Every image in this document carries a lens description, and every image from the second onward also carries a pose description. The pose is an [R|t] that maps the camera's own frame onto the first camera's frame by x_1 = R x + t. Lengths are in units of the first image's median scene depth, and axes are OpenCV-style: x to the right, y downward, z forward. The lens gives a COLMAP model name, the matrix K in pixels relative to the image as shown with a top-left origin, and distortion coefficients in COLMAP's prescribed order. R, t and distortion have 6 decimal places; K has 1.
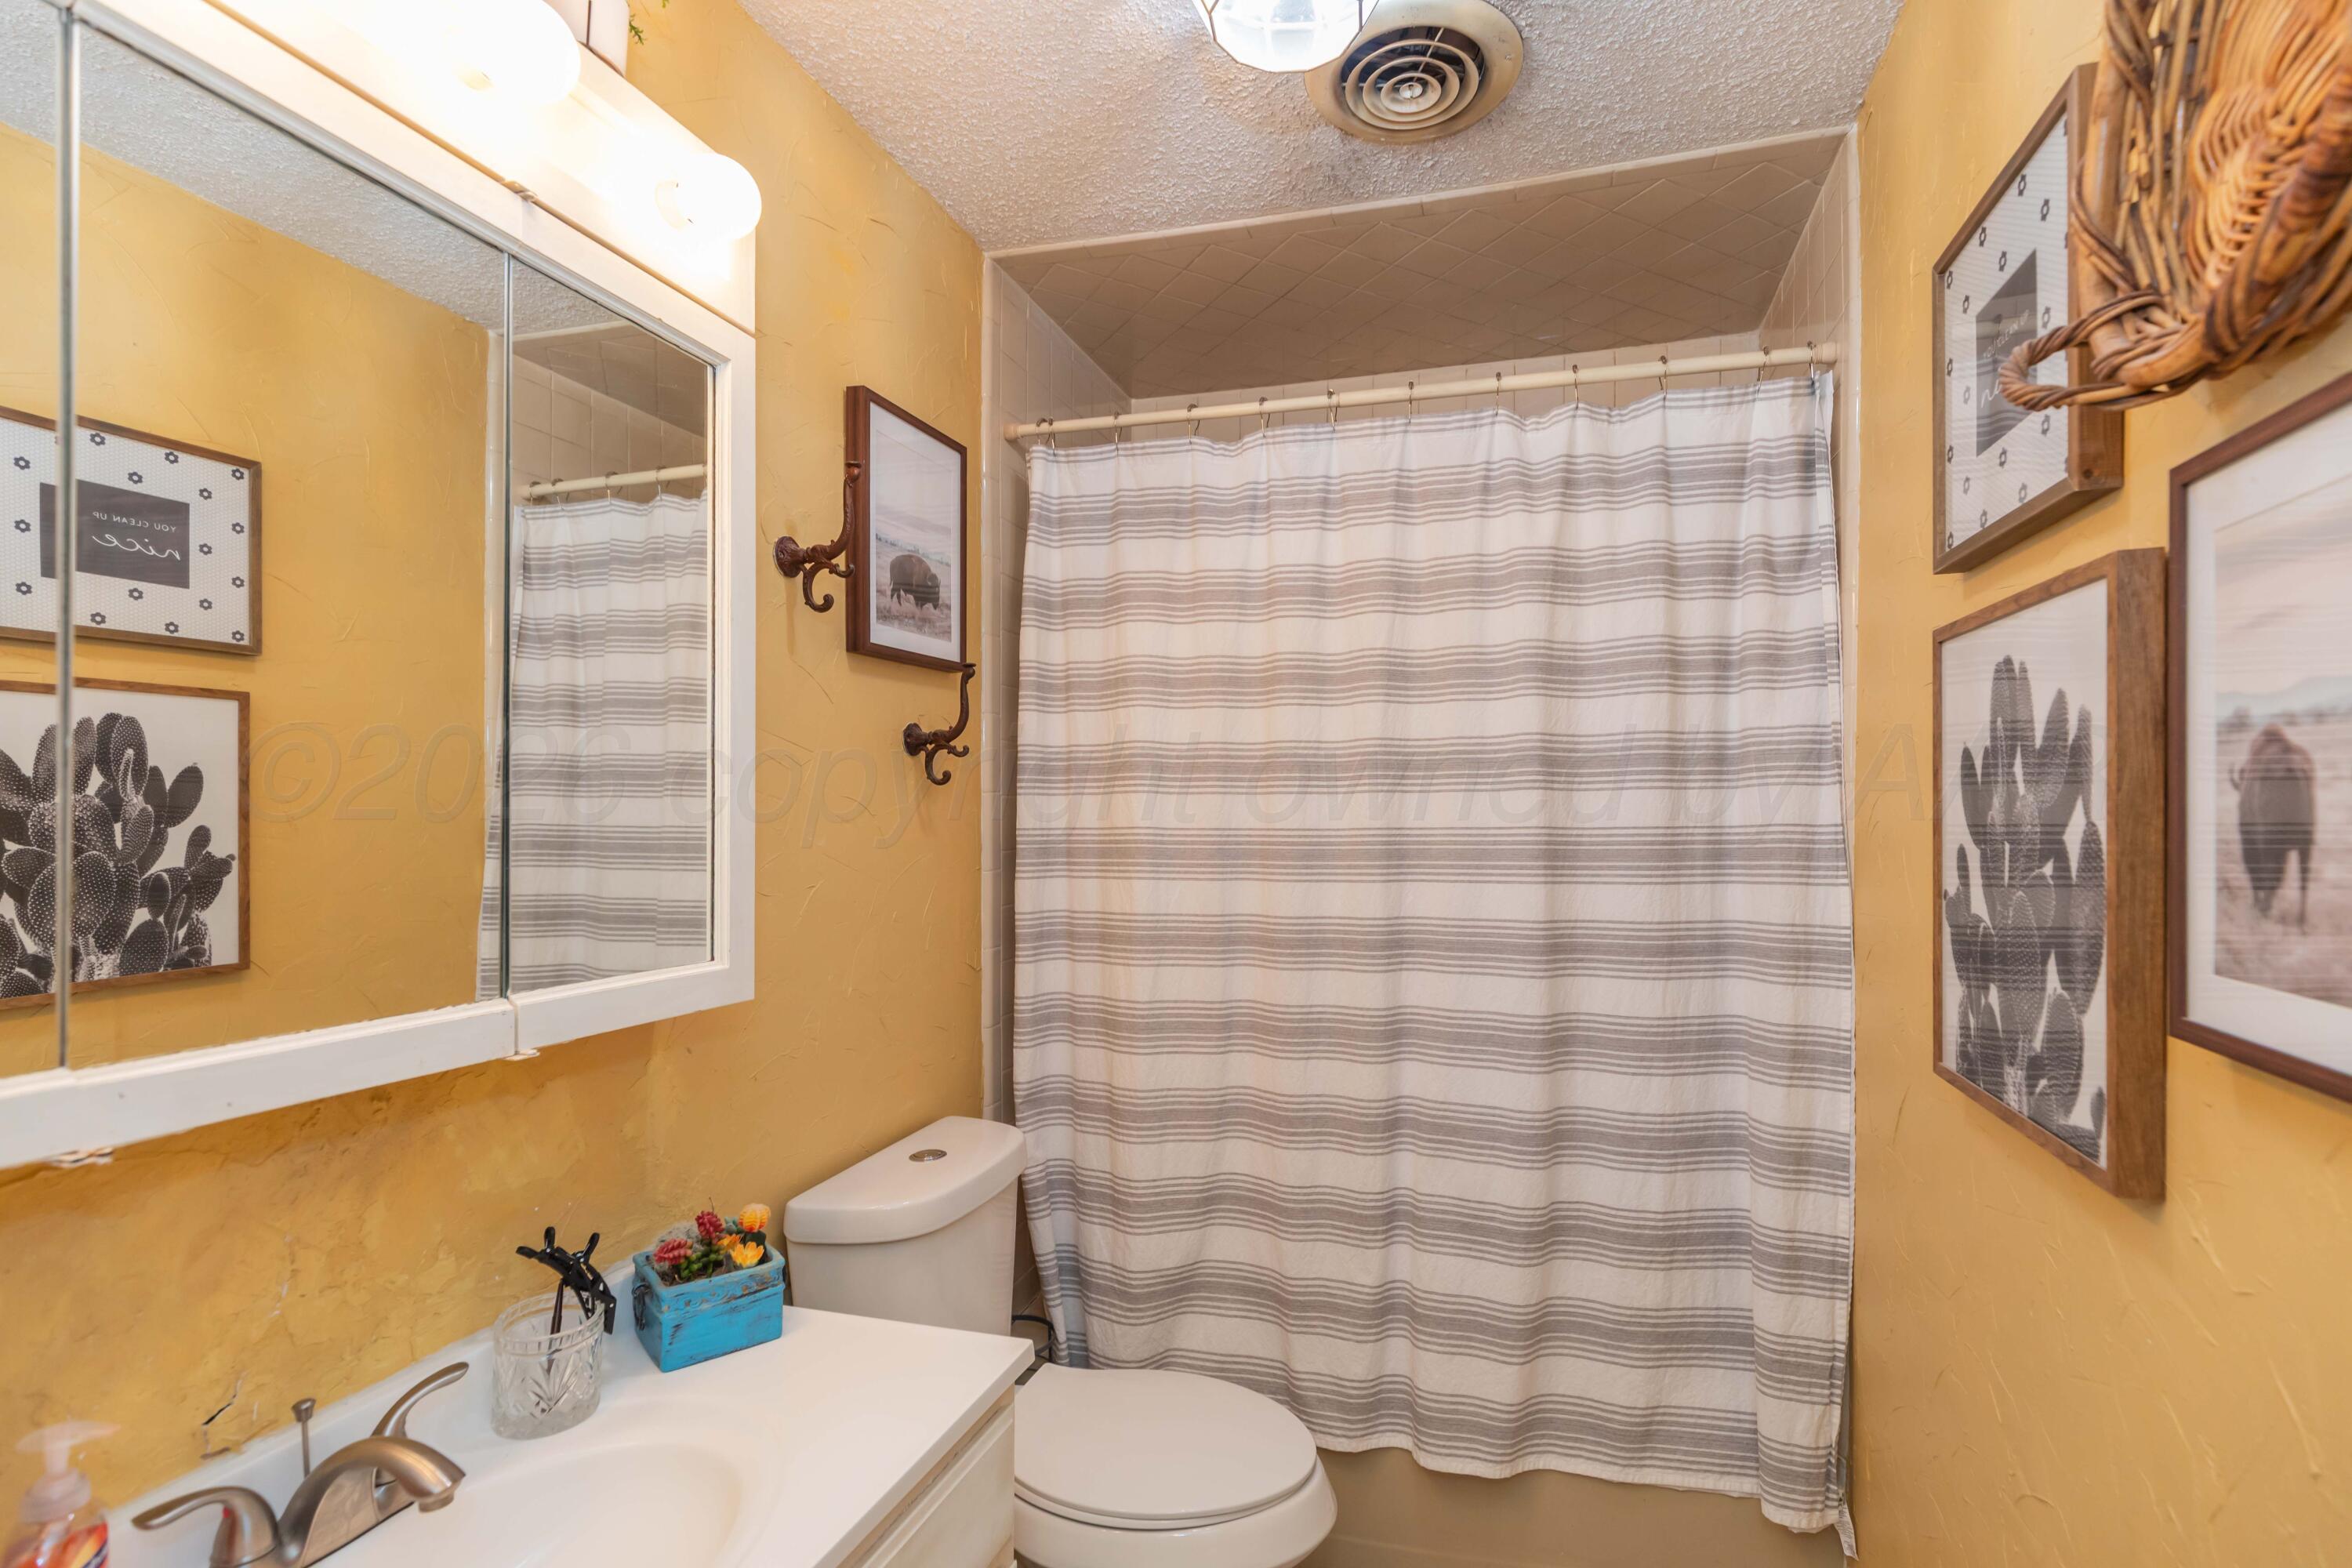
lens RADIAL K [[1057.2, 0, 1238.8], [0, 1057.2, 814.1], [0, 0, 1]] dist [0.004833, -0.001808]
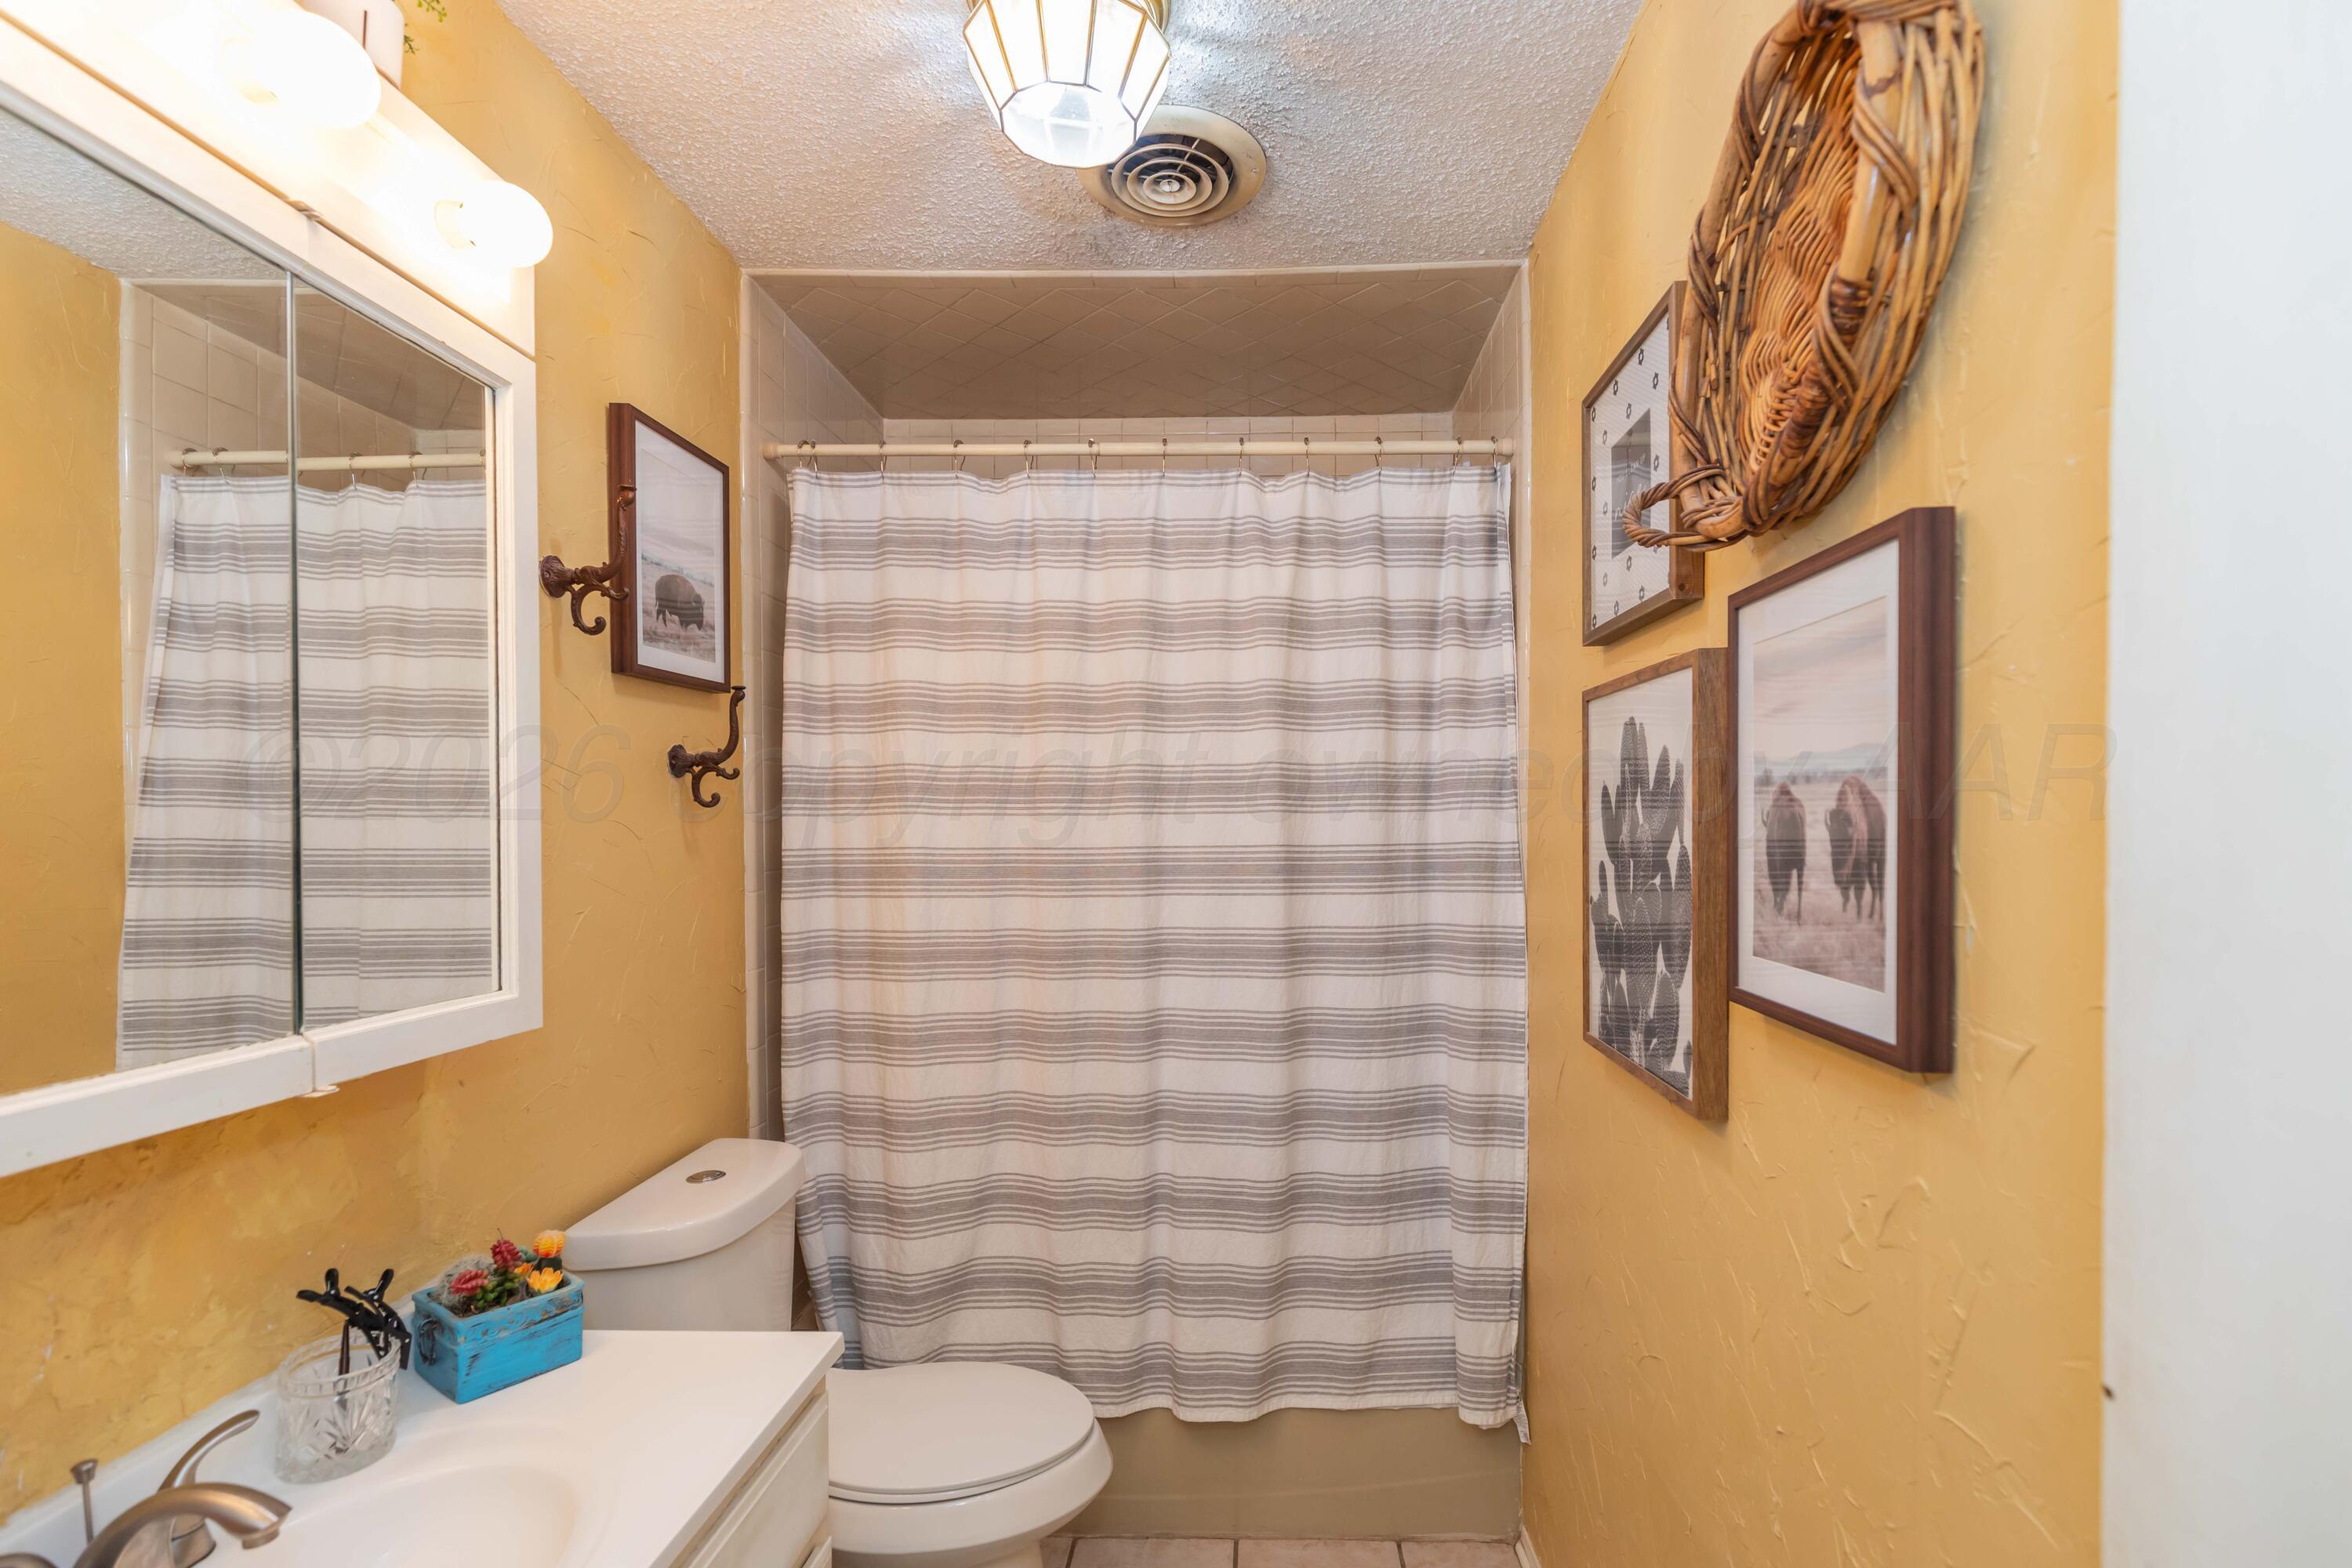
lens RADIAL K [[1057.2, 0, 1238.8], [0, 1057.2, 814.1], [0, 0, 1]] dist [0.004833, -0.001808]
pose [[0.966323, 0.002764, 0.257316, -0.055062], [-0.000500, 0.999961, -0.008862, -0.012417], [-0.257331, 0.008434, 0.966287, -0.095030]]
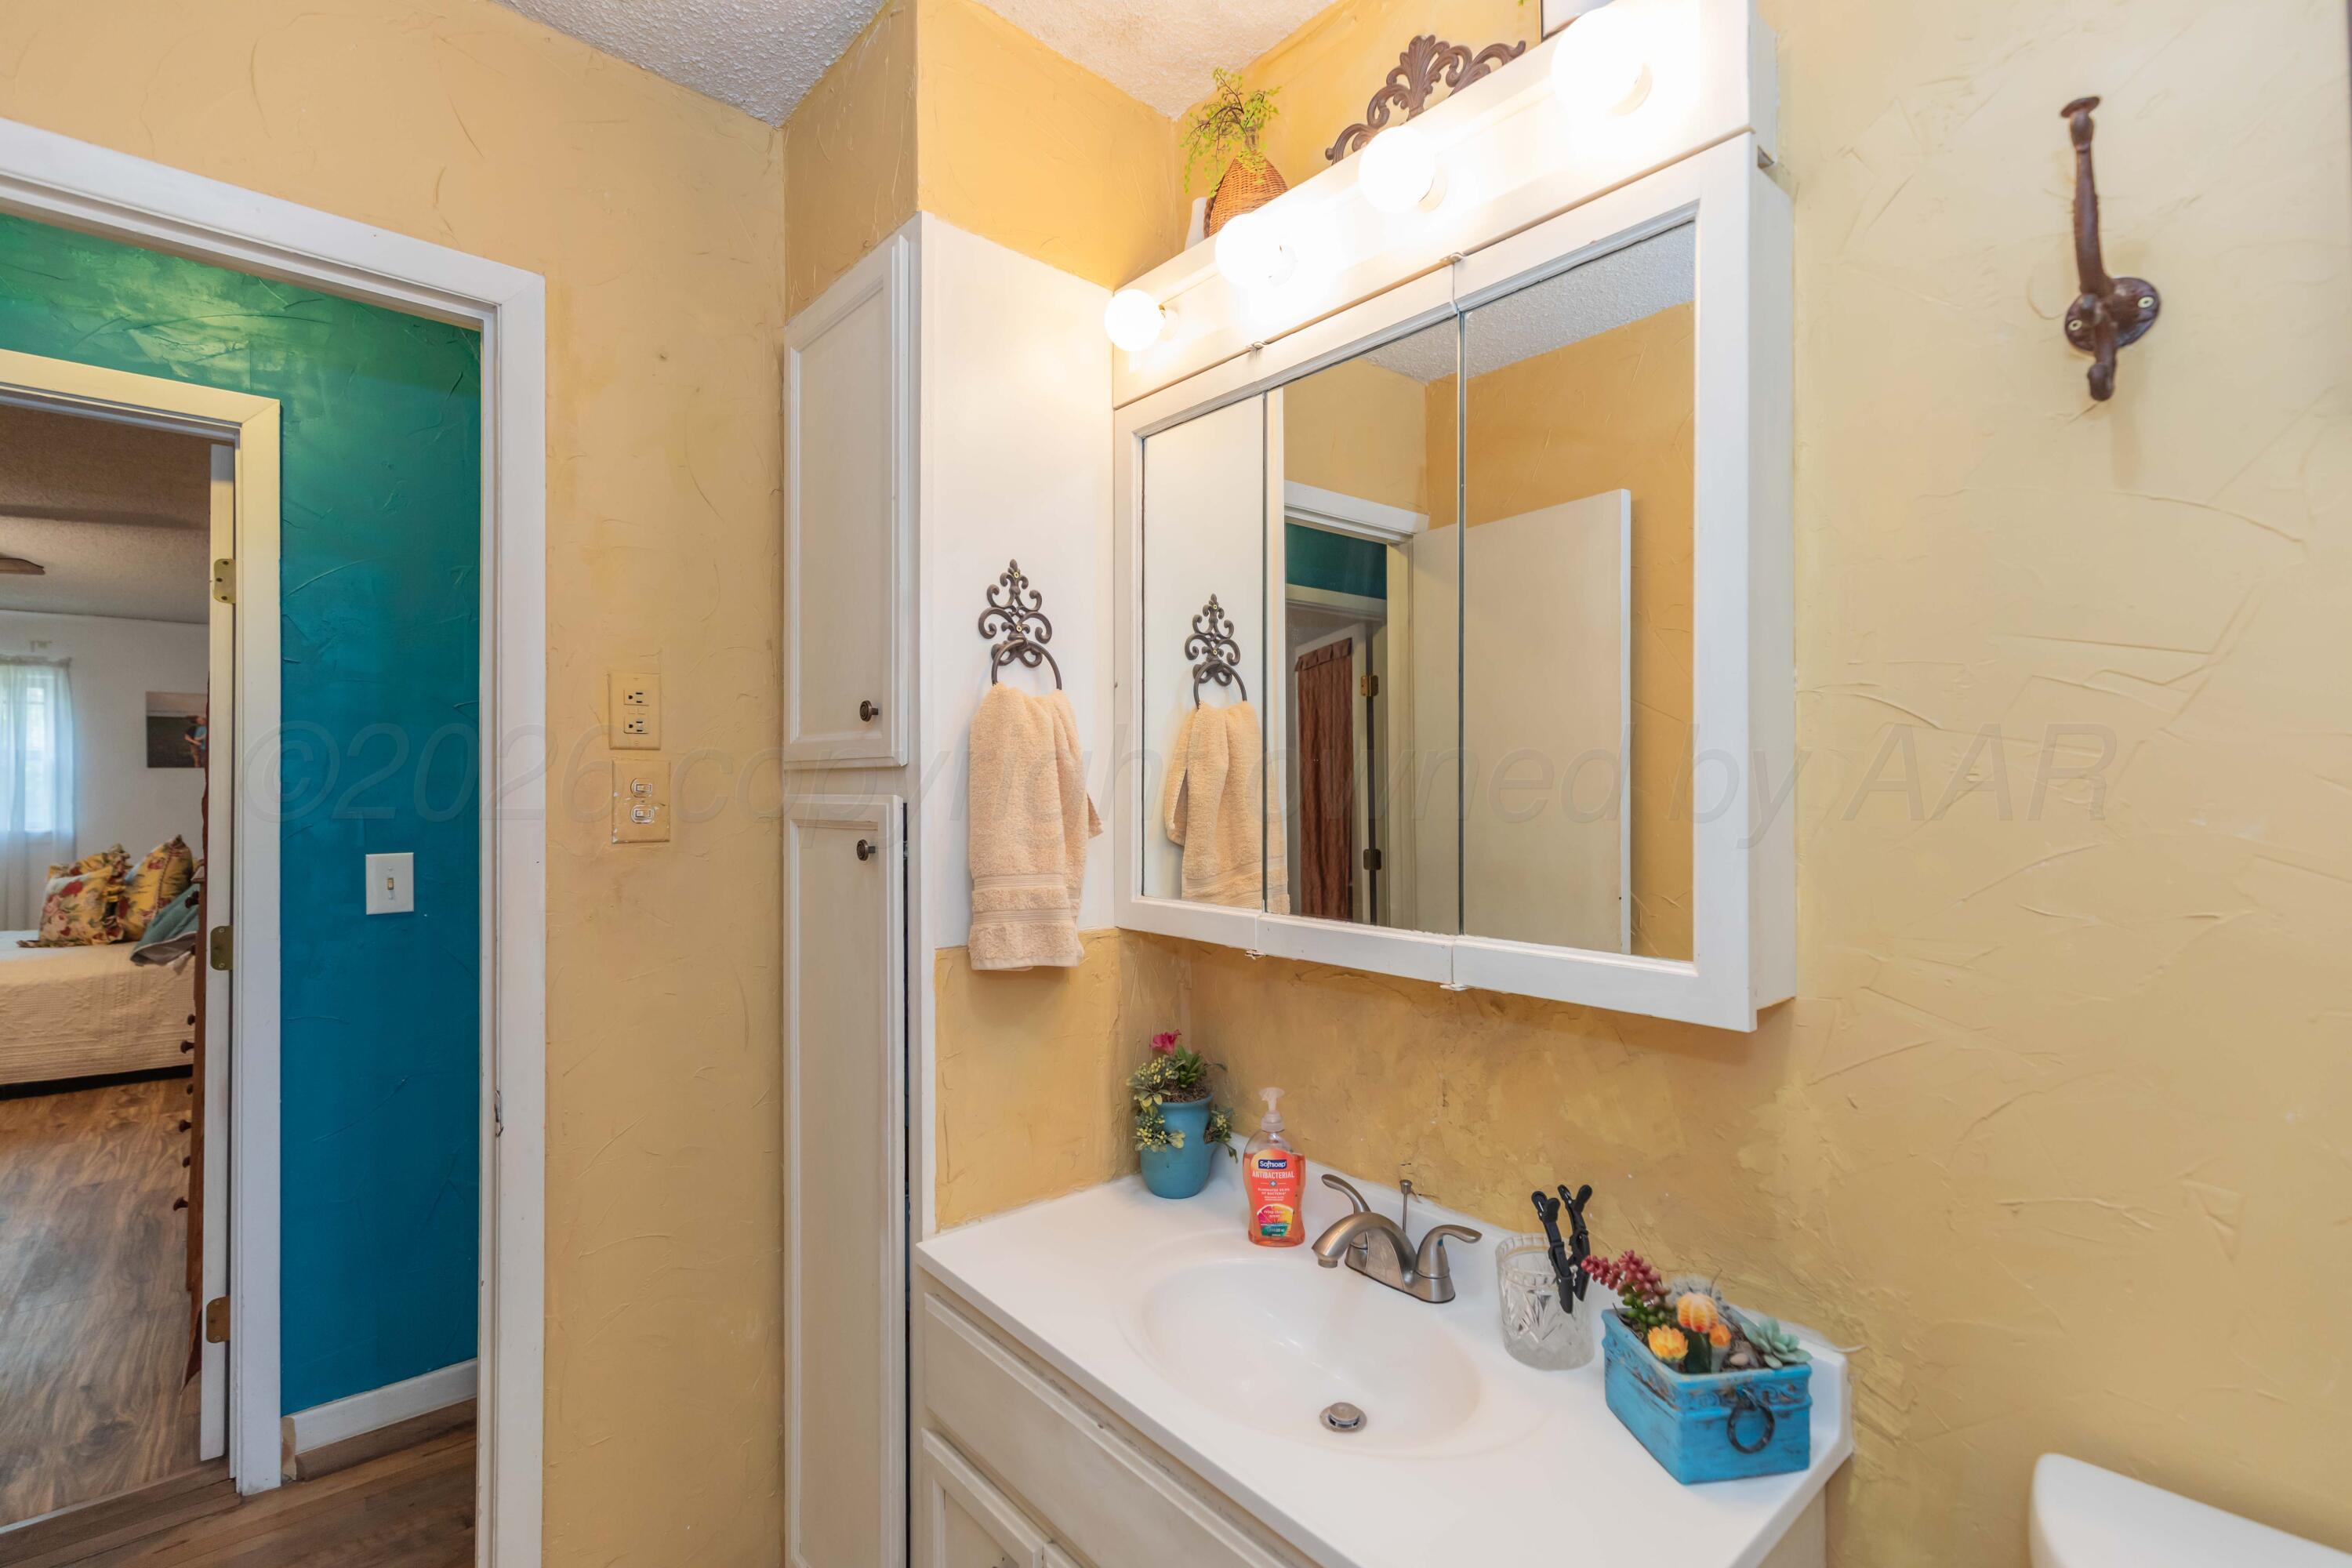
lens RADIAL K [[1048.5, 0, 1187.0], [0, 1048.5, 799.9], [0, 0, 1]] dist [0.007504, -0.003679]
pose [[-0.538639, -0.000165, -0.842537, 0.246130], [-0.002967, 0.999994, 0.001701, 0.009206], [0.842531, 0.003416, -0.538636, 0.716849]]
